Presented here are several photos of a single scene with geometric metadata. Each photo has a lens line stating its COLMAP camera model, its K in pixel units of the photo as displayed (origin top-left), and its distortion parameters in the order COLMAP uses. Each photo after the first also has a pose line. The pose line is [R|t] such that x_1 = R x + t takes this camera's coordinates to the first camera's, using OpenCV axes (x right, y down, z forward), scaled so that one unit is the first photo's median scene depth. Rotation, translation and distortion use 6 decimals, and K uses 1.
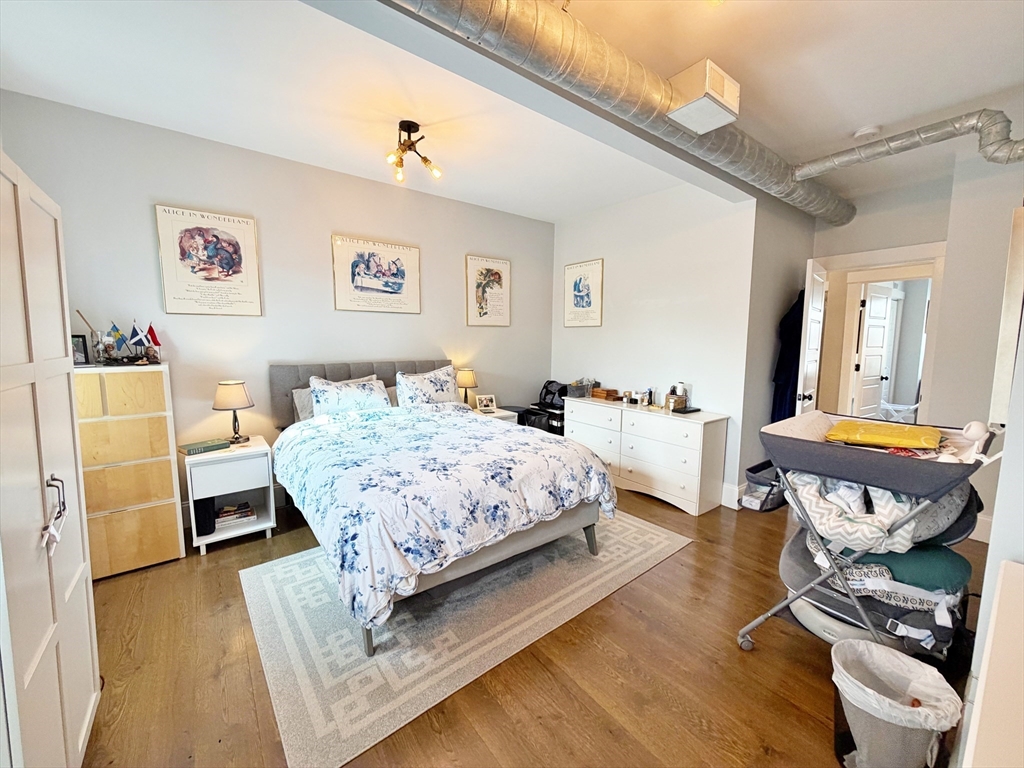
lens RADIAL K [[407.4, 0, 516.4], [0, 407.4, 384.4], [0, 0, 1]] dist [0.000343, -0.000042]
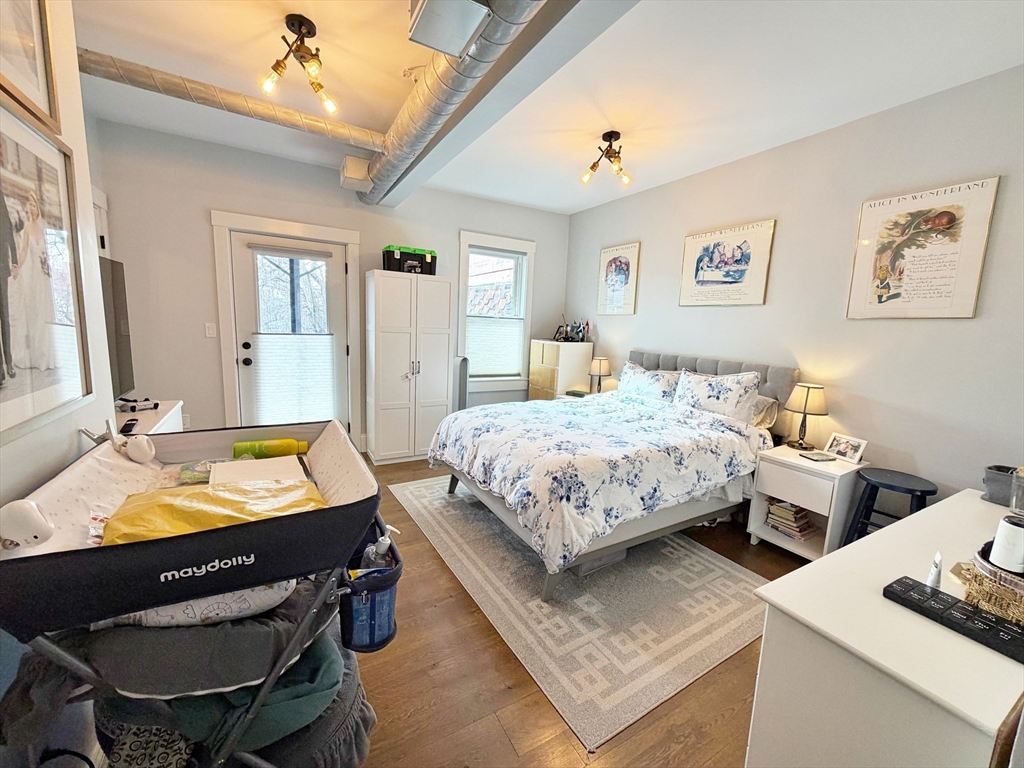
lens RADIAL K [[407.4, 0, 516.4], [0, 407.4, 384.4], [0, 0, 1]] dist [0.000343, -0.000042]
pose [[-0.133131, 0.131772, -0.982299, 0.664755], [-0.156059, 0.975971, 0.152074, -0.073407], [0.978735, 0.173542, -0.109368, 0.694863]]
